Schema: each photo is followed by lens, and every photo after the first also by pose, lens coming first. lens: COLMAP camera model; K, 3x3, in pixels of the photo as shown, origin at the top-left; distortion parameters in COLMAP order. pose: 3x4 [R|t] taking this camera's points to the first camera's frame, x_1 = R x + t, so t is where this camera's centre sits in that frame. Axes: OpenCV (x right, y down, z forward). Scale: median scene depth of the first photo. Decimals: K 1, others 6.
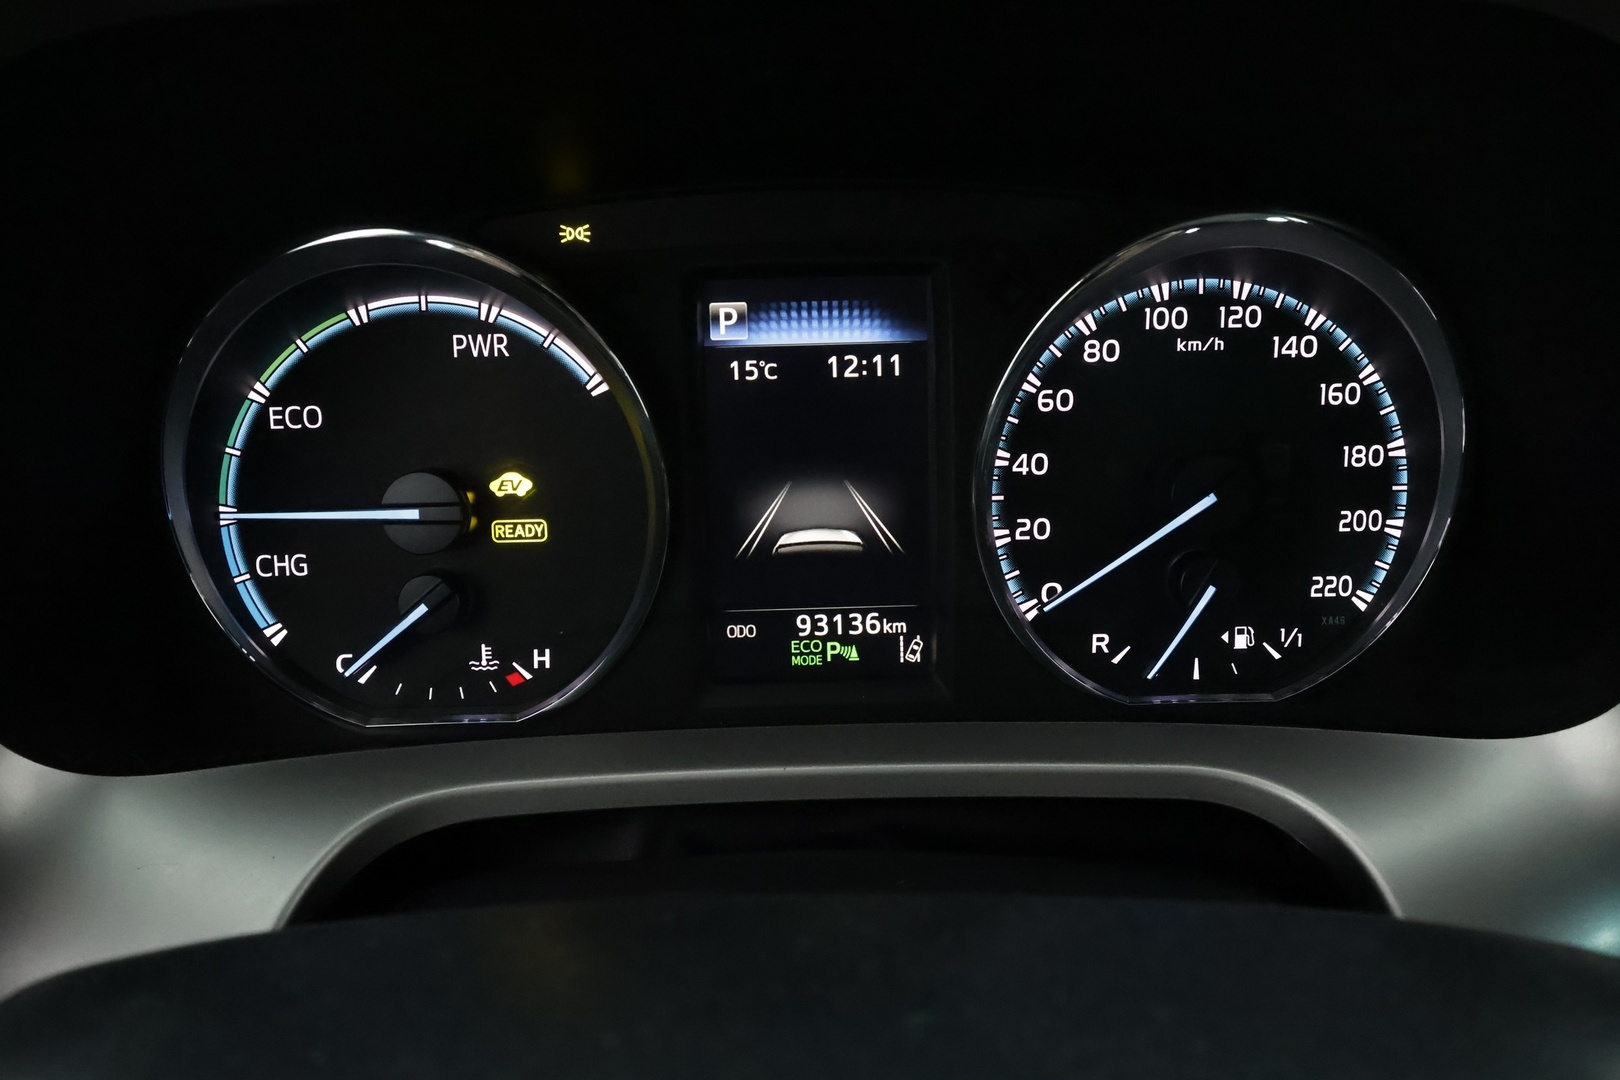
lens RADIAL K [[1195.2, 0, 813.0], [0, 1195.2, 543.1], [0, 0, 1]] dist [0.009125, 0.004209]
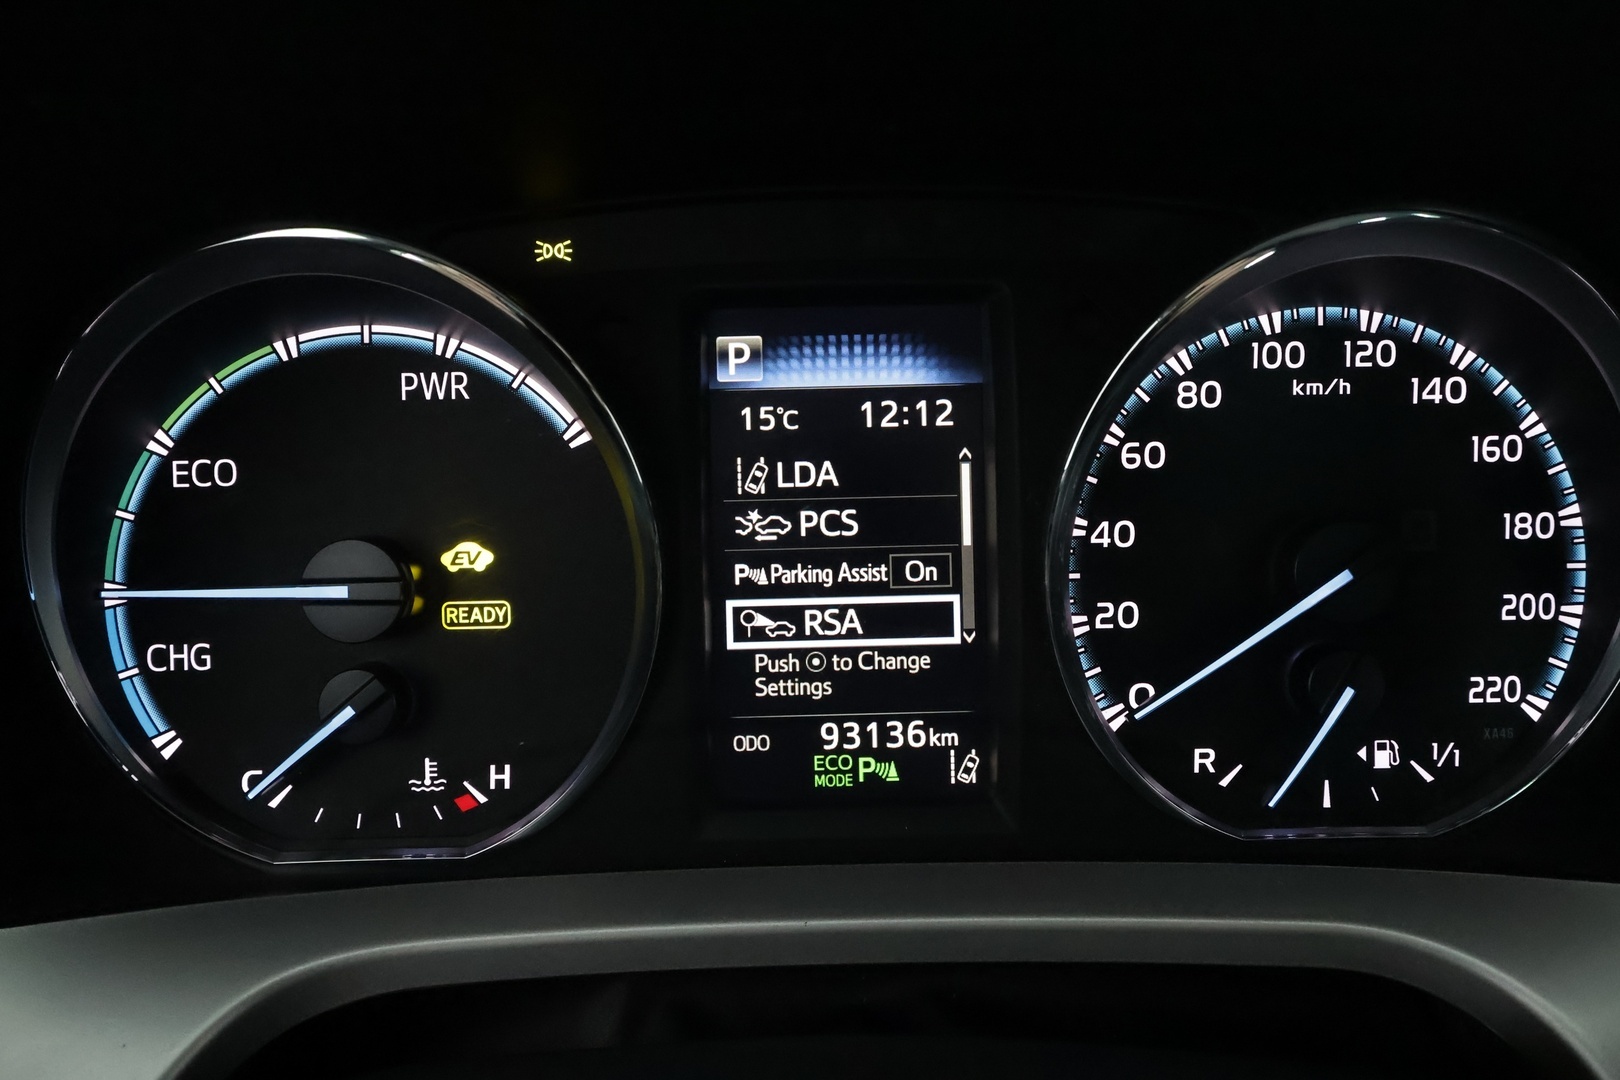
lens RADIAL K [[1195.2, 0, 807.6], [0, 1195.2, 535.2], [0, 0, 1]] dist [0.009125, 0.004209]
pose [[0.999949, 0.002814, -0.009686, -0.015827], [-0.003790, 0.994741, -0.102348, 0.017911], [0.009347, 0.102380, 0.994701, 0.198952]]
